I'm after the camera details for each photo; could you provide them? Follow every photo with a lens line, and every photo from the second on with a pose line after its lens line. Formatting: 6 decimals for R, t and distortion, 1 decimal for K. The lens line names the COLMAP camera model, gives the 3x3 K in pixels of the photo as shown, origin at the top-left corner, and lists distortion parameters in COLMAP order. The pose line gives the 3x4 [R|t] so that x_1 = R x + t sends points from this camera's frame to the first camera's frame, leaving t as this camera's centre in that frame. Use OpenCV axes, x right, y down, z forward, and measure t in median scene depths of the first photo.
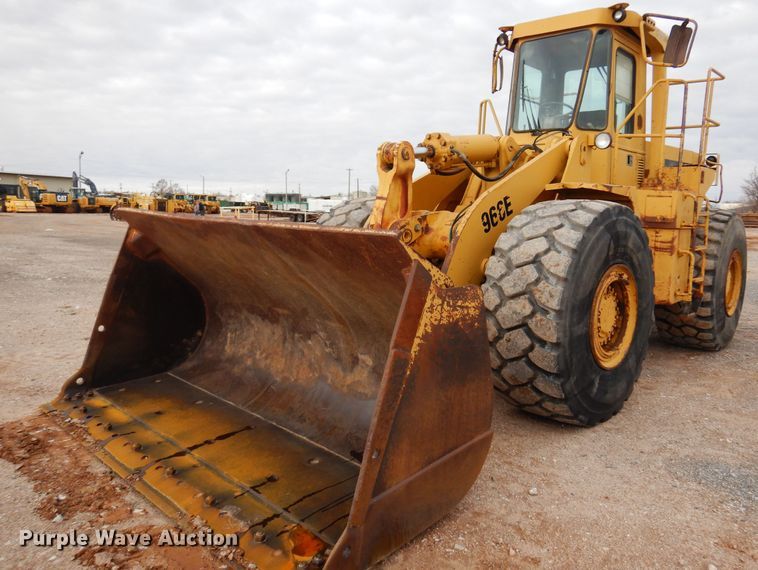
lens RADIAL K [[625.4, 0, 405.7], [0, 625.4, 275.4], [0, 0, 1]] dist [0.011047, -0.006520]
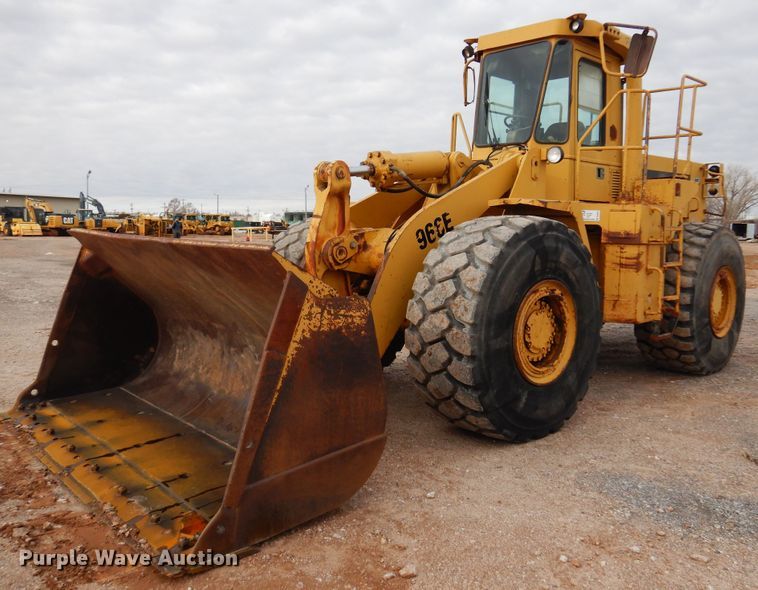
lens RADIAL K [[711.2, 0, 383.2], [0, 711.2, 284.8], [0, 0, 1]] dist [0.008805, 0.000000]
pose [[0.995717, -0.004390, -0.092344, 0.179738], [0.001994, 0.999659, -0.026024, 0.019387], [0.092427, 0.025729, 0.995387, -0.149390]]
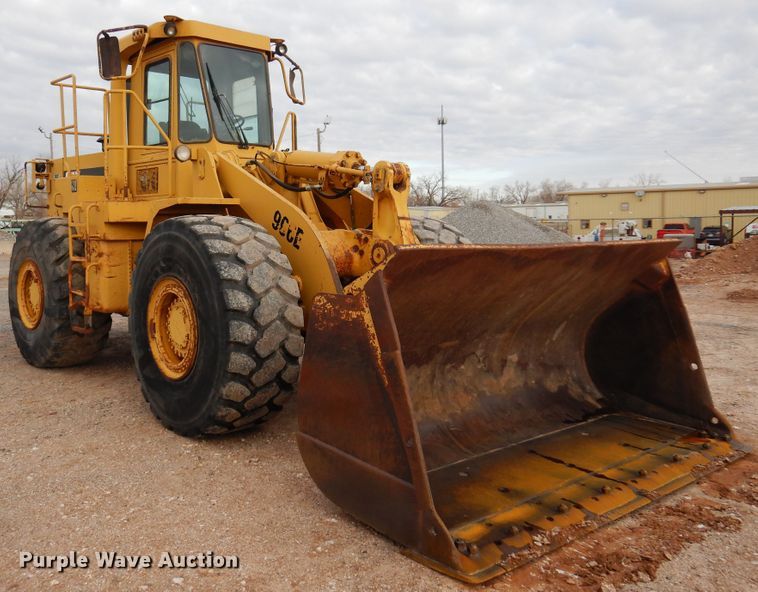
lens RADIAL K [[711.2, 0, 360.3], [0, 711.2, 272.3], [0, 0, 1]] dist [0.008805, 0.000000]
pose [[0.088940, -0.103112, 0.990685, -1.197765], [0.117854, 0.988729, 0.092328, -0.154278], [-0.989040, 0.108544, 0.100090, 0.982354]]
